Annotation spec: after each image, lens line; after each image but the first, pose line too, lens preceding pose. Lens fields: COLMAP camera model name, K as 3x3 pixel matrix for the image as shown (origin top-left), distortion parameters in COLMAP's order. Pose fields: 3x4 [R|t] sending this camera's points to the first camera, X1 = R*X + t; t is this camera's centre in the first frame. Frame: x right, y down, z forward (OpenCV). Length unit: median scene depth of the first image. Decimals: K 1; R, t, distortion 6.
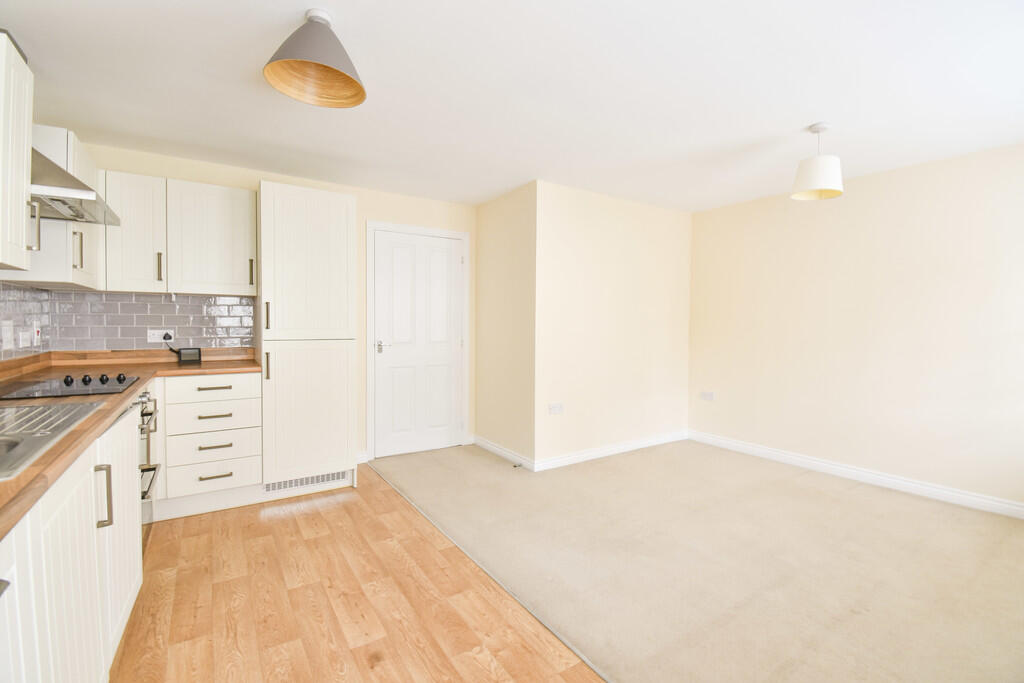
lens RADIAL K [[437.0, 0, 519.8], [0, 437.0, 330.0], [0, 0, 1]] dist [0.020863, -0.024195]
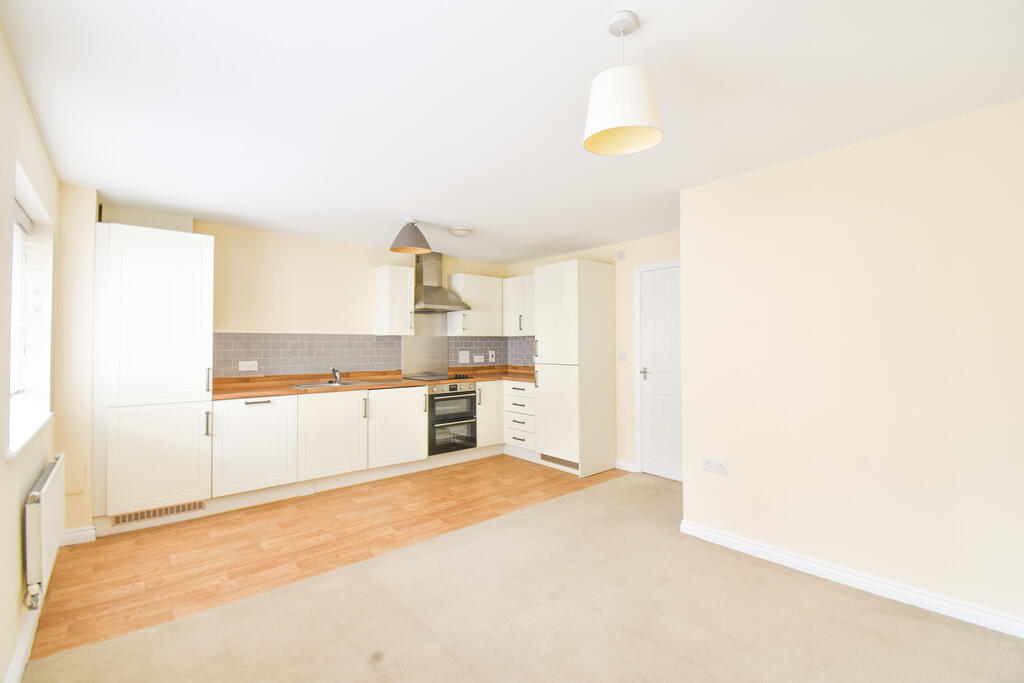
lens RADIAL K [[459.3, 0, 528.3], [0, 459.3, 331.1], [0, 0, 1]] dist [0.028847, -0.028232]
pose [[0.141092, -0.031888, -0.989483, 1.428344], [-0.012061, 0.999352, -0.033926, -0.048920], [0.989923, 0.016721, 0.140616, 0.926717]]
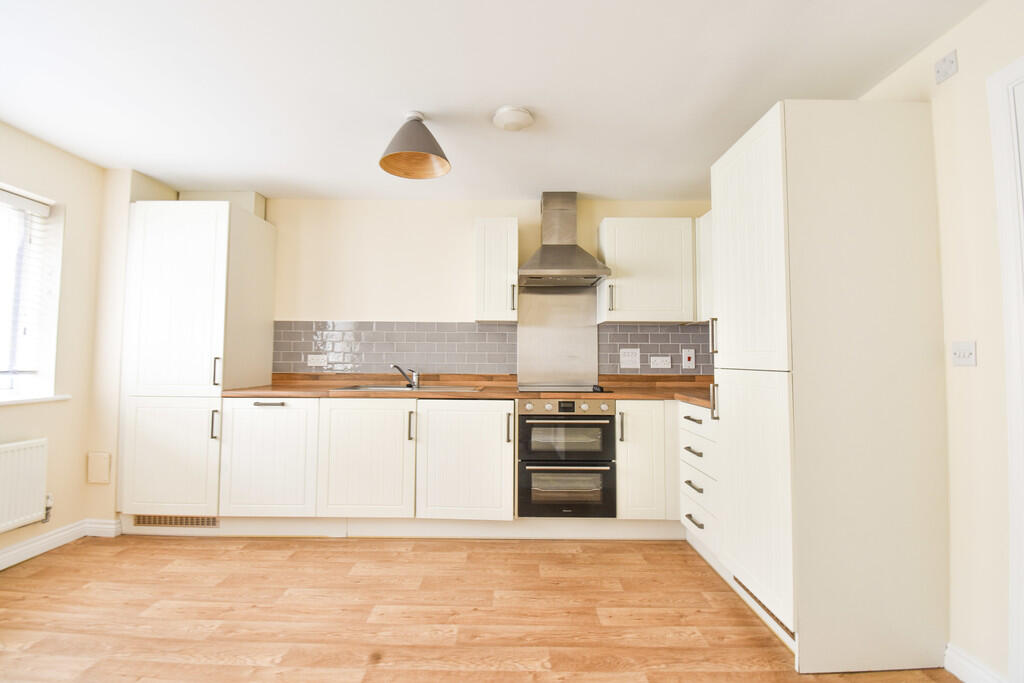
lens RADIAL K [[463.1, 0, 510.3], [0, 463.1, 333.6], [0, 0, 1]] dist [0.027634, -0.030405]
pose [[-0.568341, -0.052178, -0.821137, 0.372325], [-0.020052, 0.998569, -0.049574, 0.014310], [0.822549, -0.011709, -0.568574, 1.489074]]
